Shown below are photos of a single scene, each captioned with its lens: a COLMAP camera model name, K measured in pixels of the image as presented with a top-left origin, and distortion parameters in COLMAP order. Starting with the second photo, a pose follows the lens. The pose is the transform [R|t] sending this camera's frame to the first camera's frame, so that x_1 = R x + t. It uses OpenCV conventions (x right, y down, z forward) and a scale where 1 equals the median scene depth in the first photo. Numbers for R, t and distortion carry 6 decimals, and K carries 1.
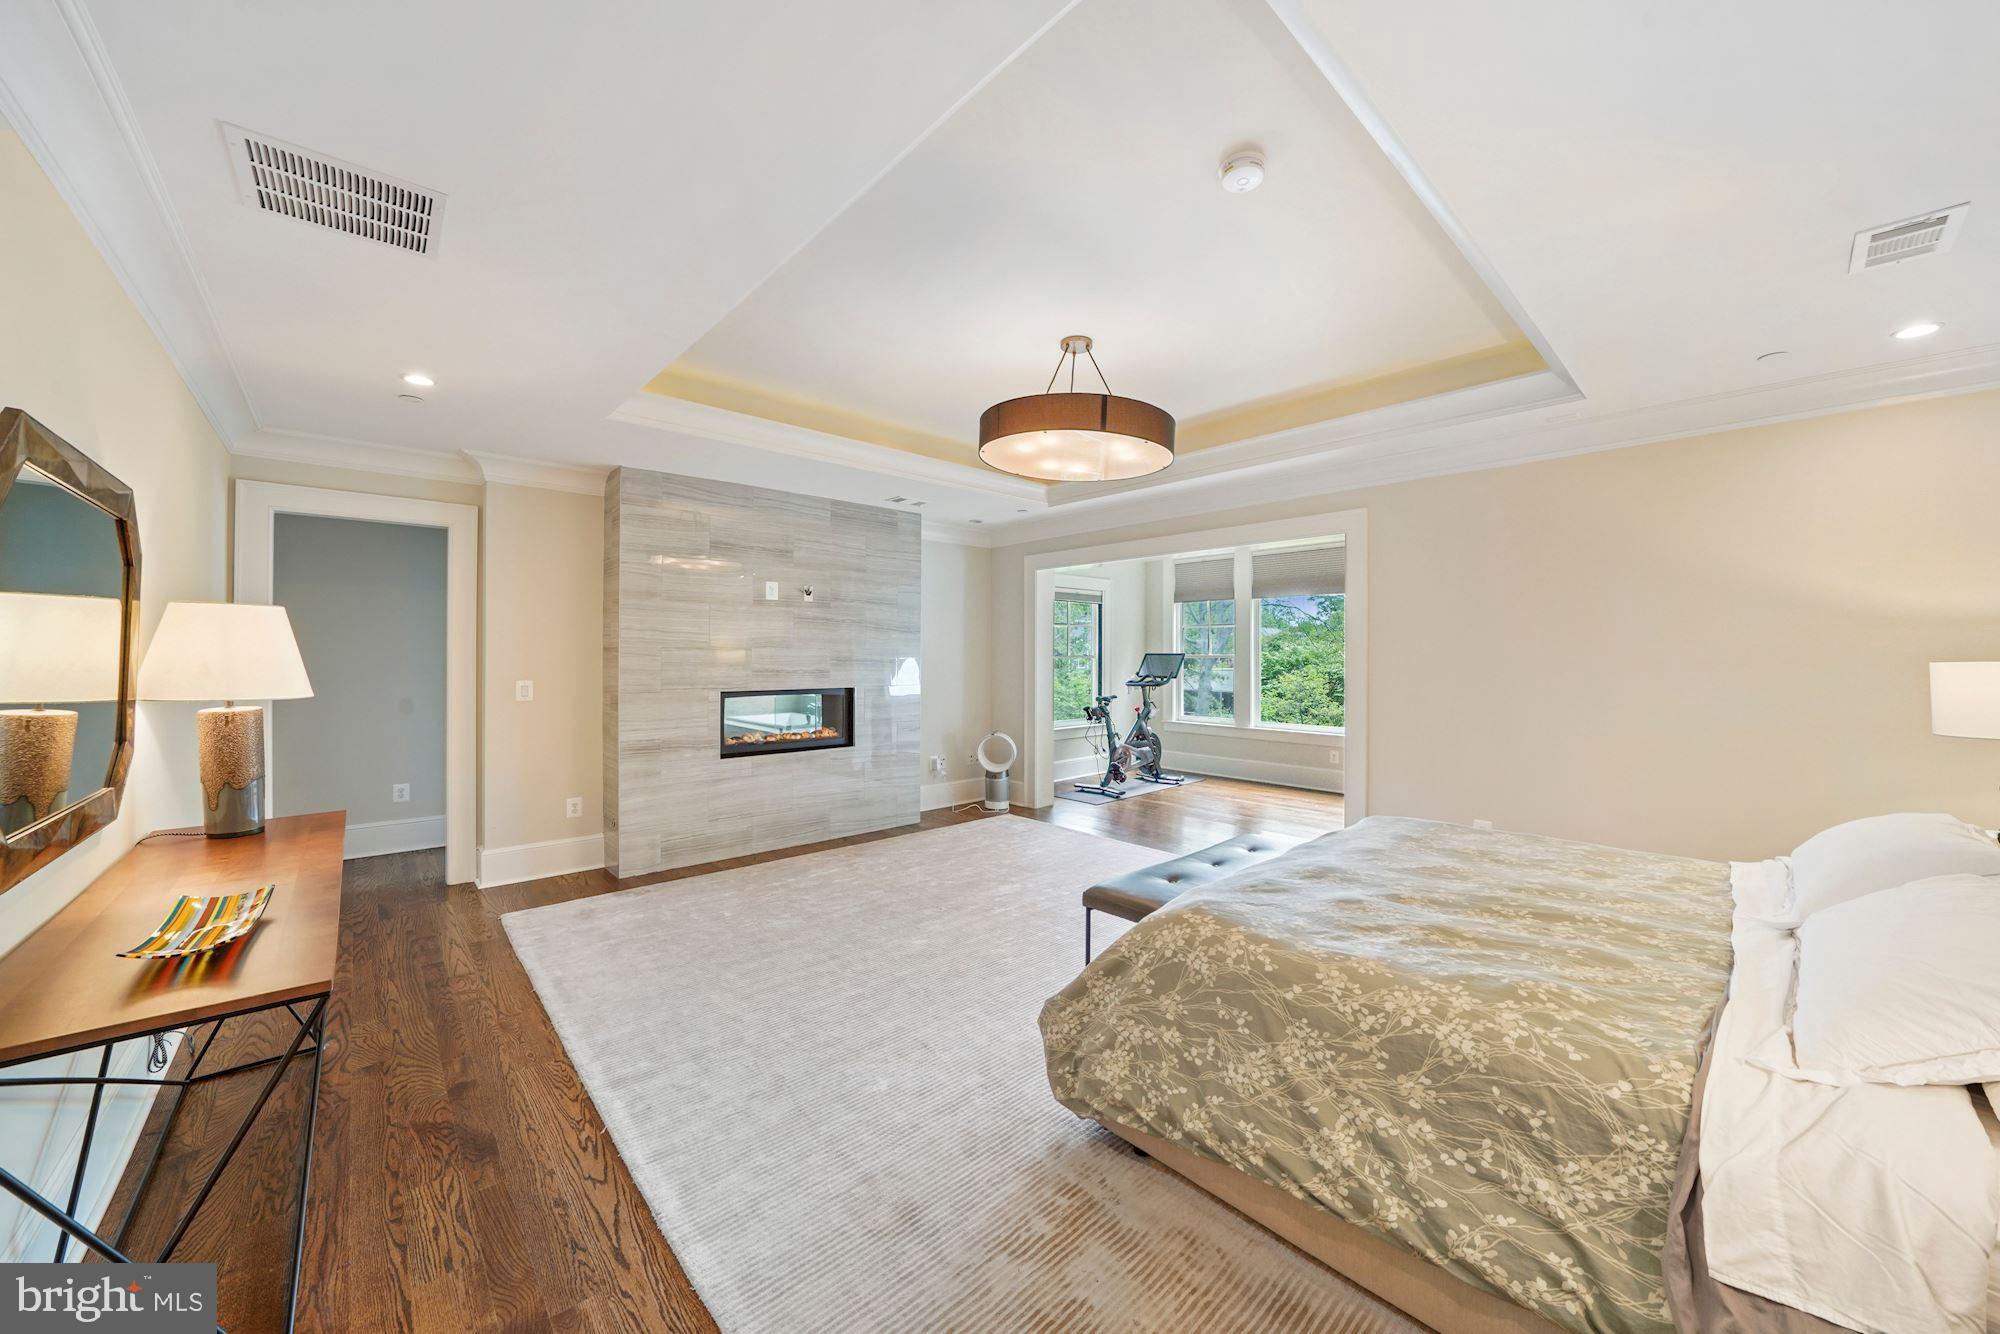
lens RADIAL K [[701.4, 0, 1000.0], [0, 701.4, 667.0], [0, 0, 1]] dist [-0.000594, 0.000025]
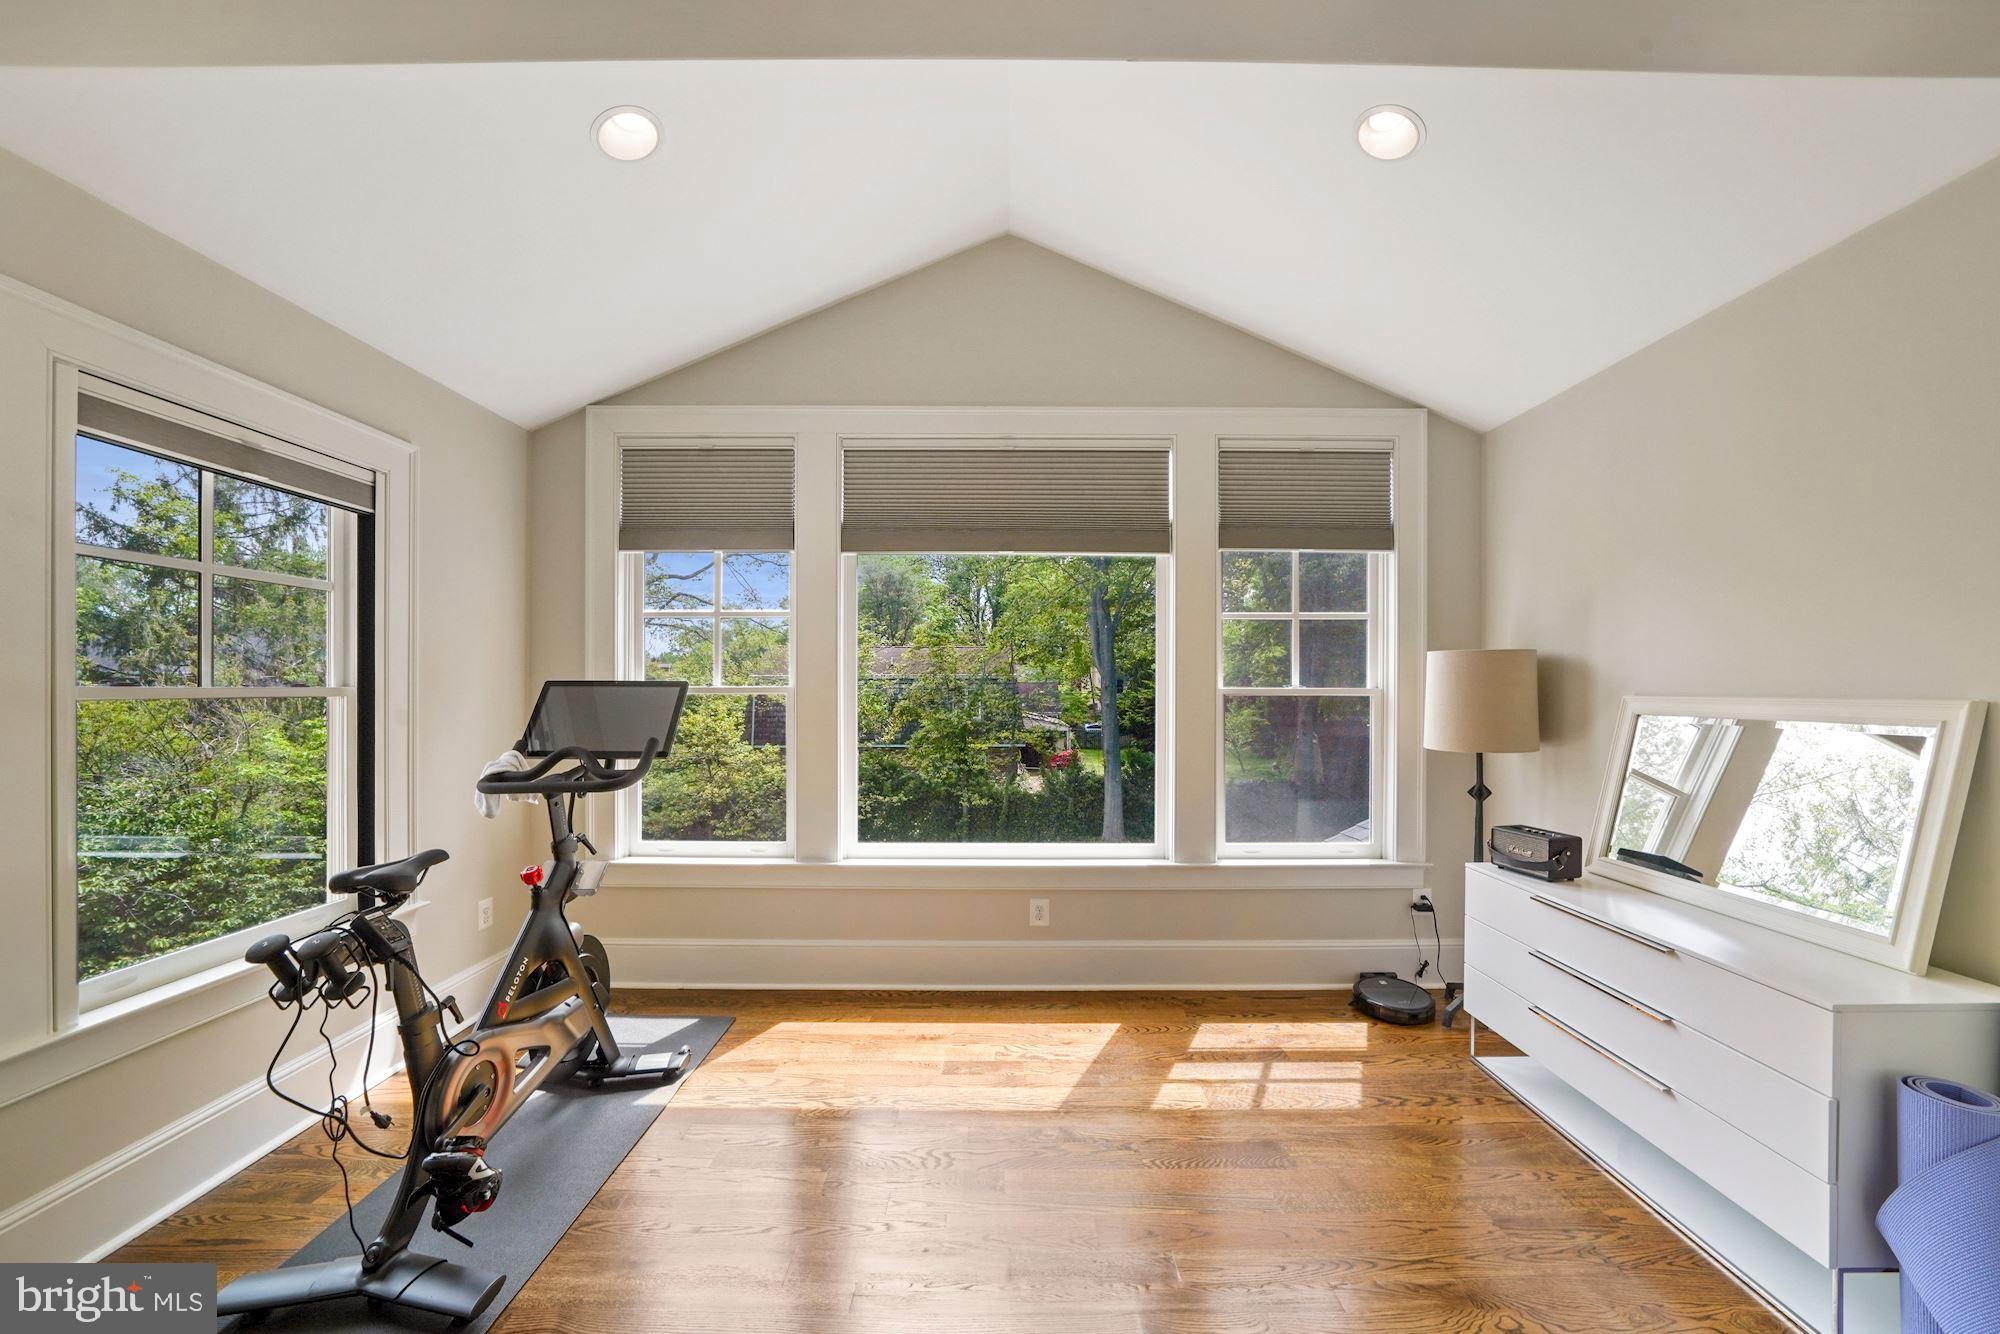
lens RADIAL K [[747.7, 0, 1001.9], [0, 747.7, 698.4], [0, 0, 1]] dist [-0.000243, -0.000040]
pose [[0.677354, -0.005833, 0.735634, 0.101711], [0.011054, 0.999936, -0.002249, -0.009149], [-0.735575, 0.009655, 0.677375, 0.651839]]
